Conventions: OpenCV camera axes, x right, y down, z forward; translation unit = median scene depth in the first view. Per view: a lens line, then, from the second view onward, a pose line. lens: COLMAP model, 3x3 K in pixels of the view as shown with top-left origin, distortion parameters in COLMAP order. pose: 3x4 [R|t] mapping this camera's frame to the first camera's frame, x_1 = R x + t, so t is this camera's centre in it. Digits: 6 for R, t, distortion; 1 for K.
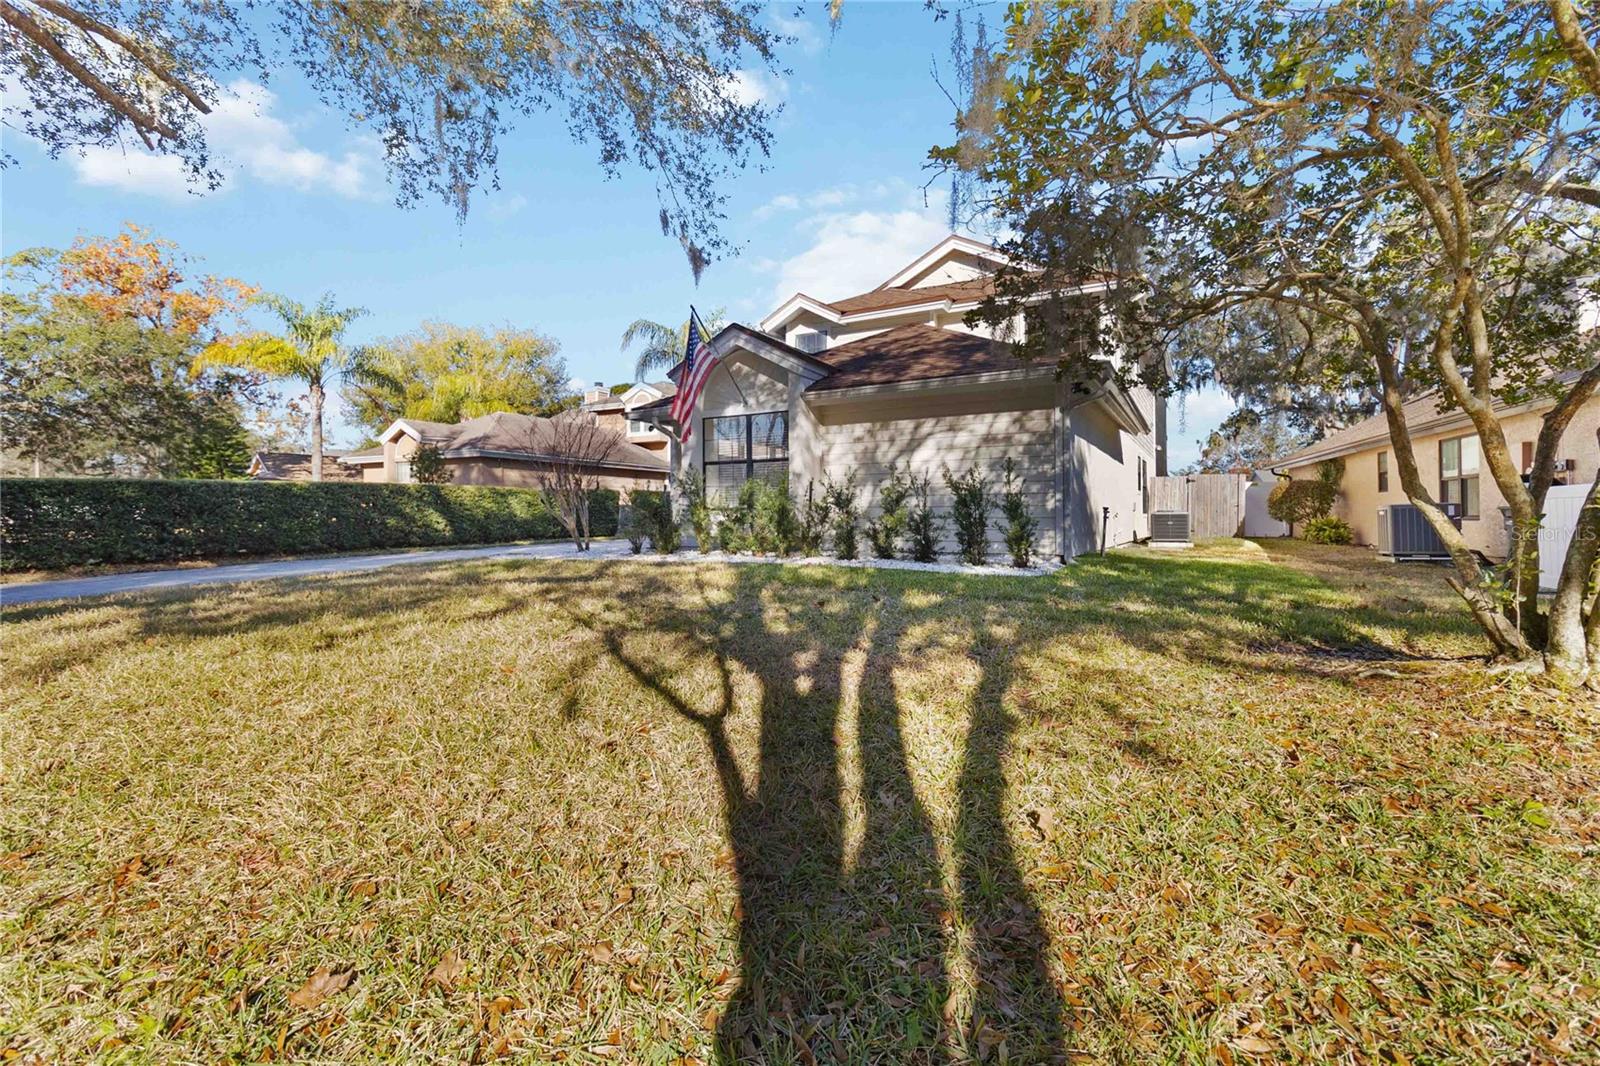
lens RADIAL K [[733.6, 0, 794.4], [0, 733.6, 506.8], [0, 0, 1]] dist [-0.001113, 0.000175]
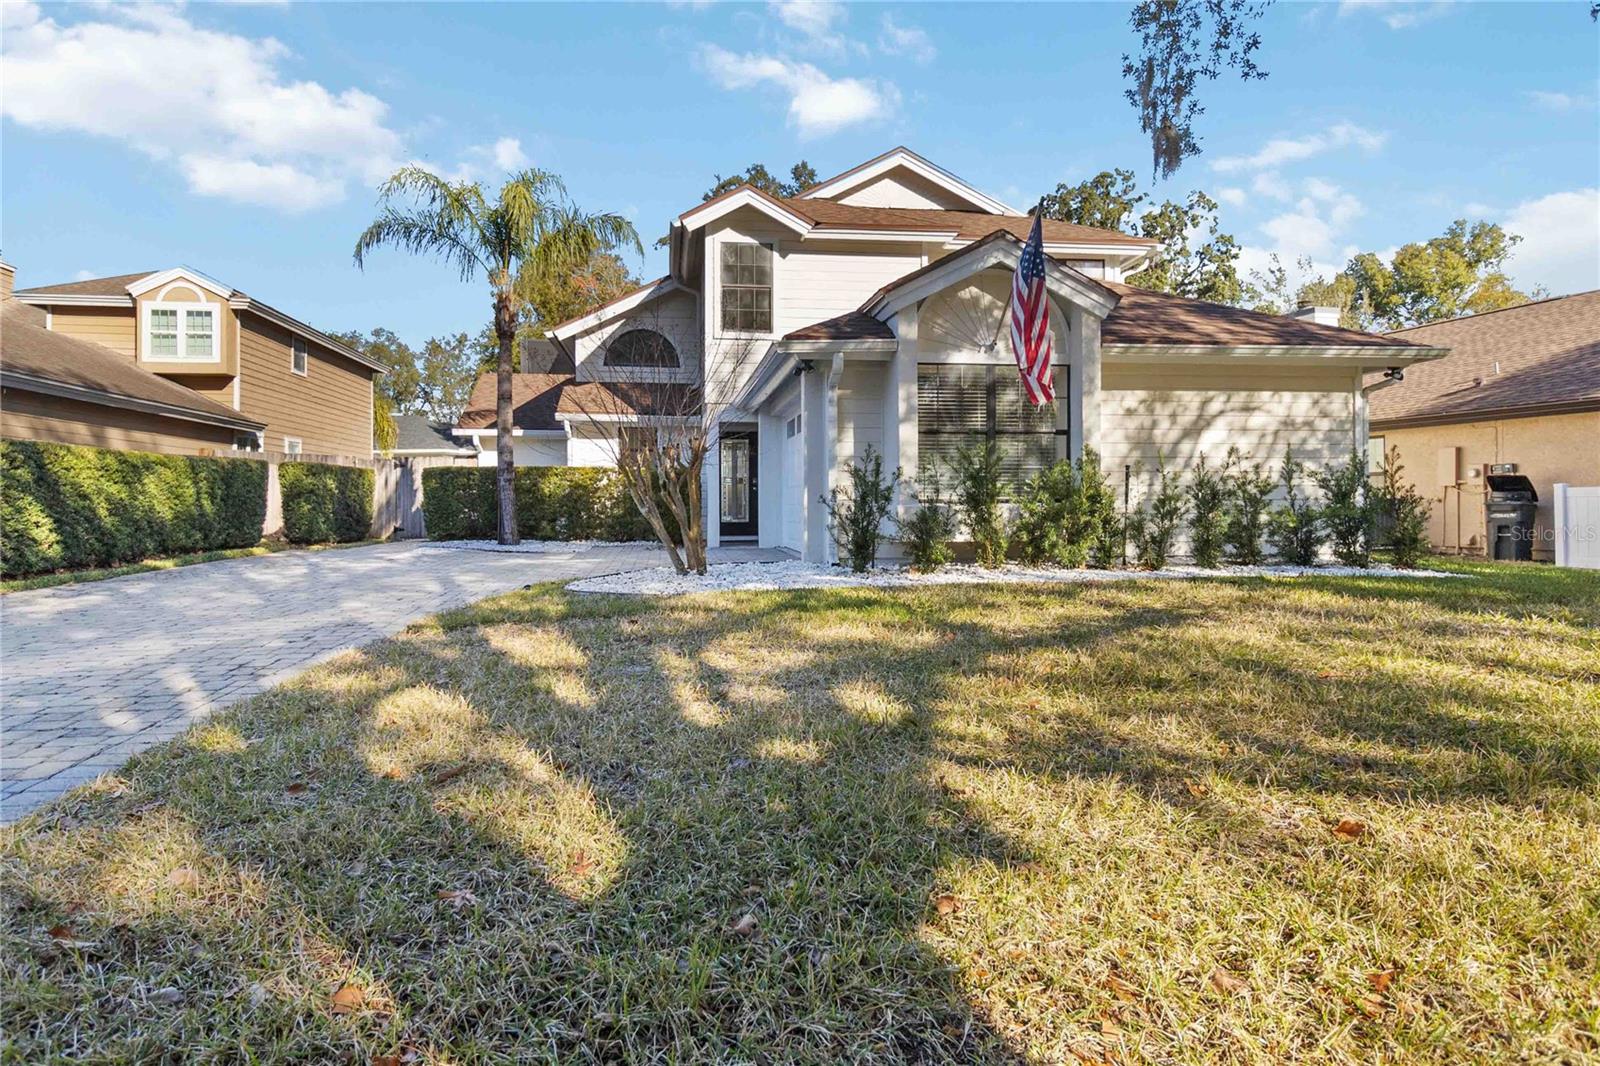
lens RADIAL K [[964.6, 0, 800.0], [0, 964.6, 533.0], [0, 0, 1]] dist [-0.008246, -0.000866]
pose [[0.792960, -0.015367, 0.609080, -0.825003], [-0.009358, 0.999257, 0.037394, 0.002310], [-0.609202, -0.035352, 0.792226, 0.401191]]
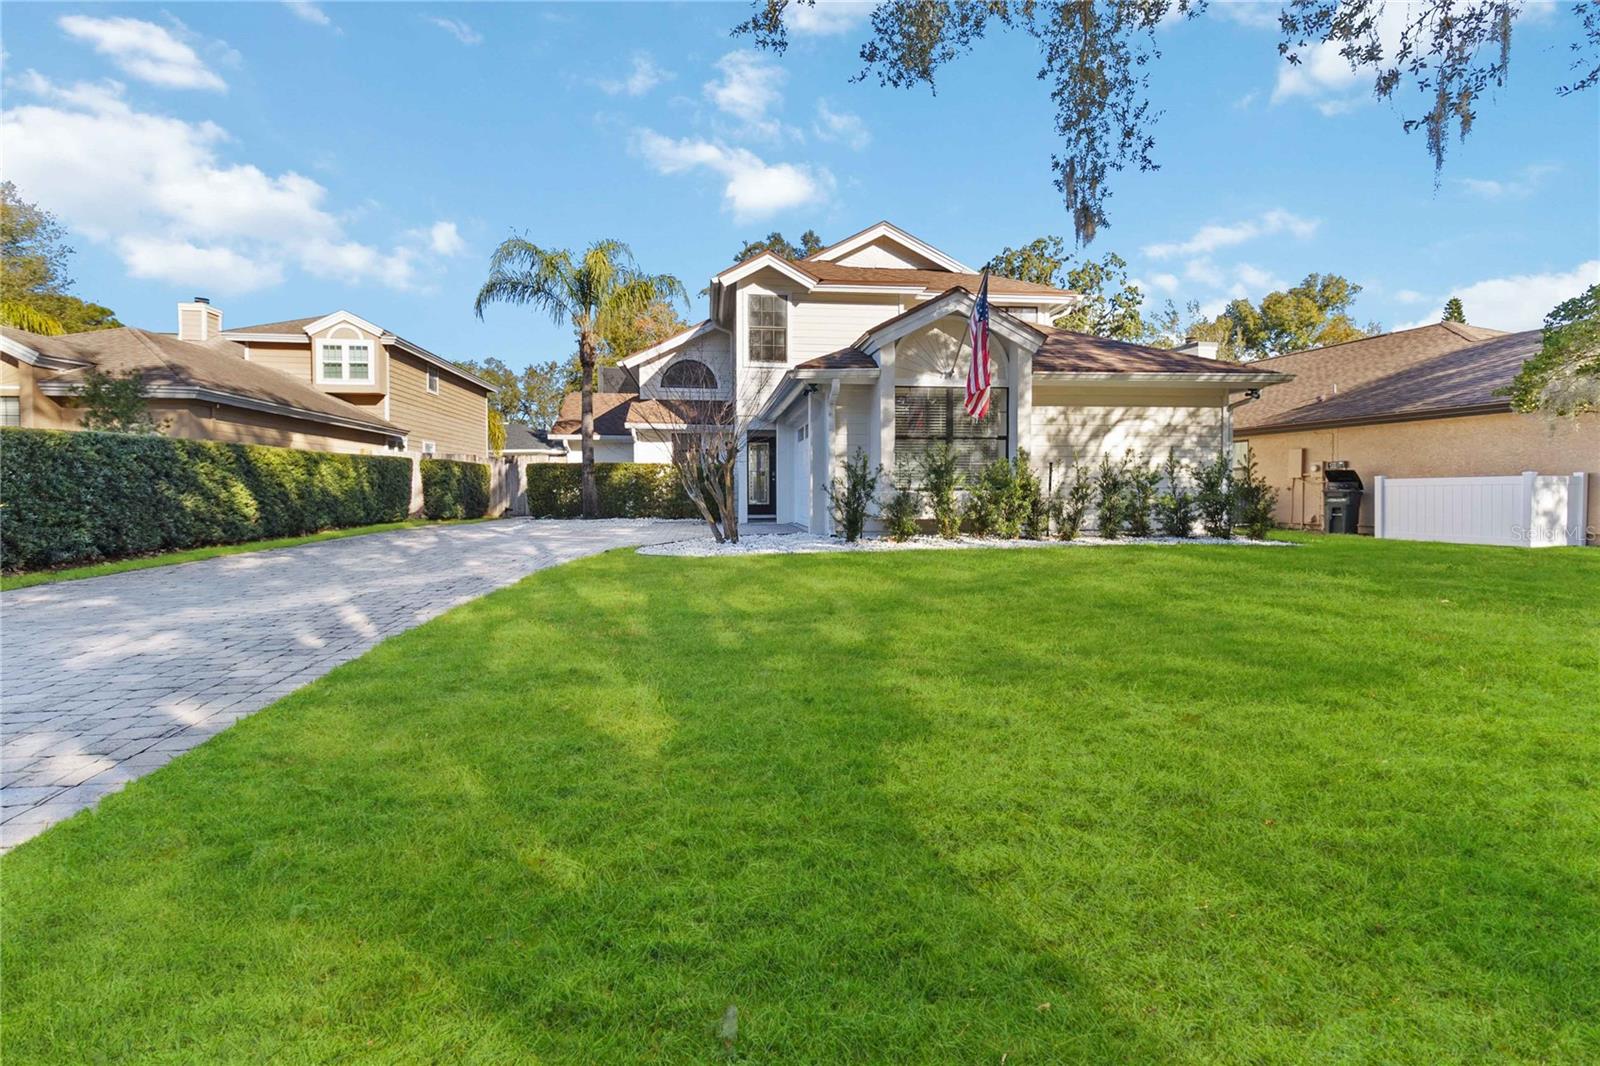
lens RADIAL K [[733.6, 0, 794.4], [0, 733.6, 506.8], [0, 0, 1]] dist [-0.001113, 0.000175]
pose [[0.803846, -0.008933, 0.594770, -0.833629], [-0.010514, 0.999518, 0.029221, 0.002221], [-0.594744, -0.029743, 0.803364, 0.389460]]
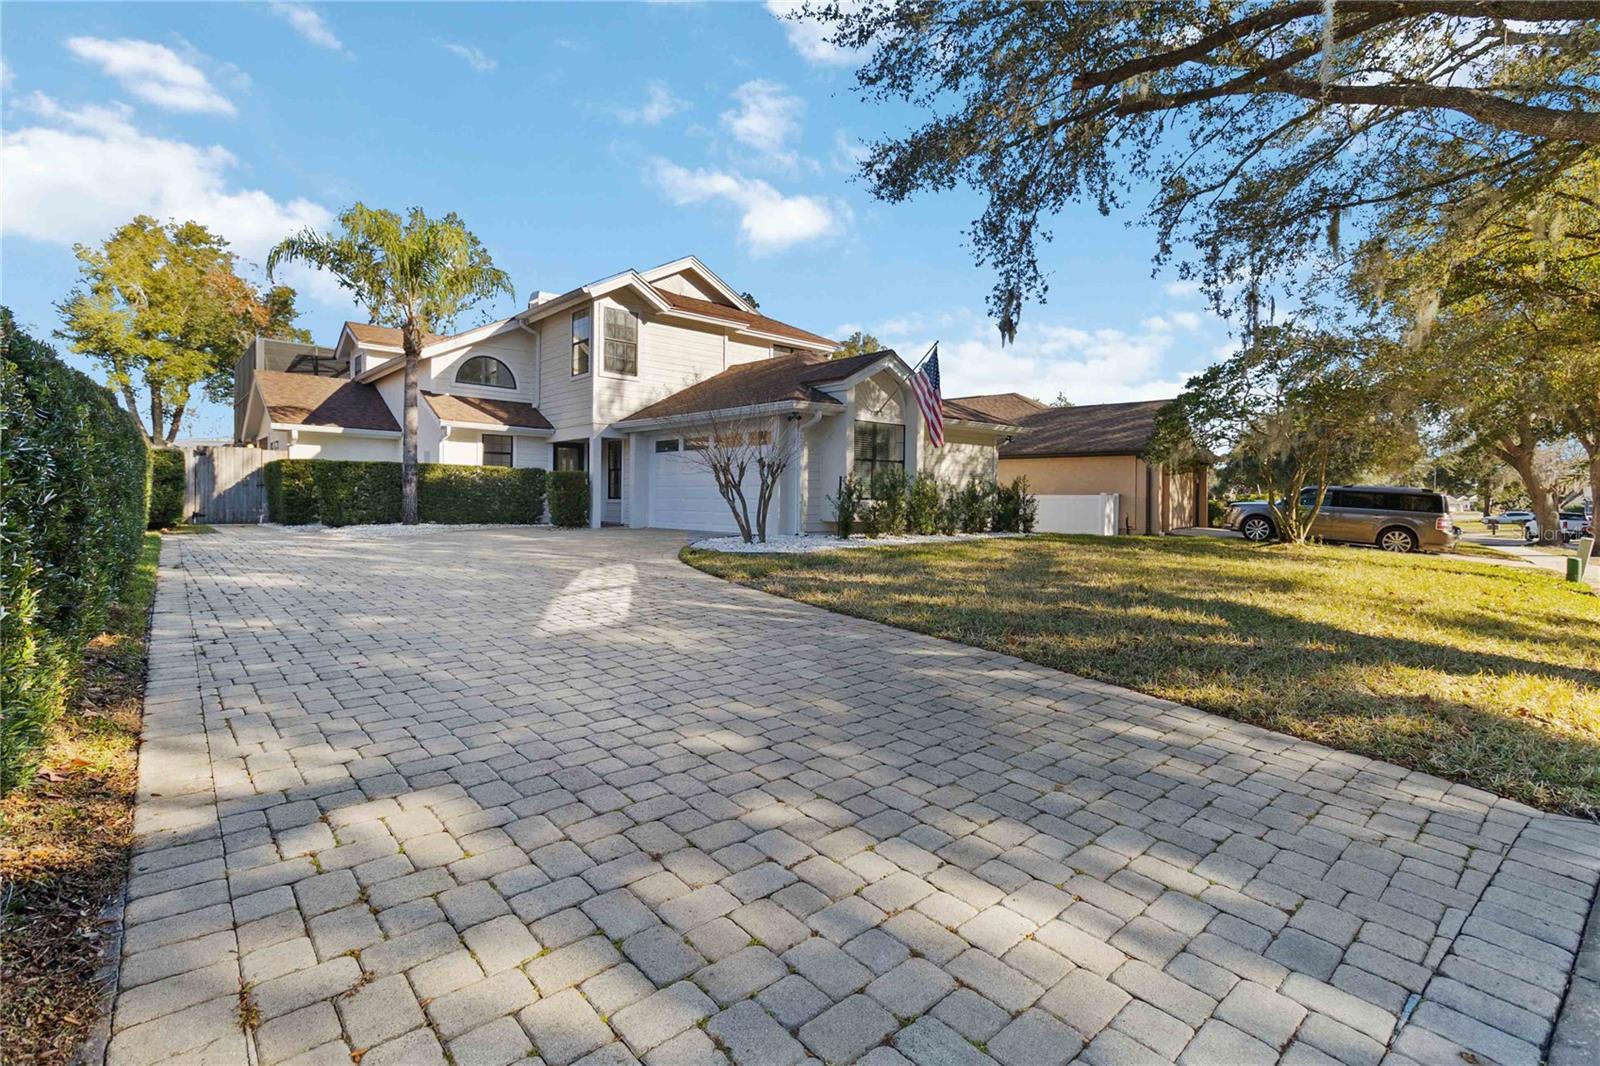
lens RADIAL K [[733.6, 0, 794.4], [0, 733.6, 506.8], [0, 0, 1]] dist [-0.001113, 0.000175]
pose [[0.311423, -0.003895, 0.950263, -1.376470], [-0.025310, 0.999603, 0.012392, 0.006527], [-0.949934, -0.027911, 0.311201, 0.793942]]
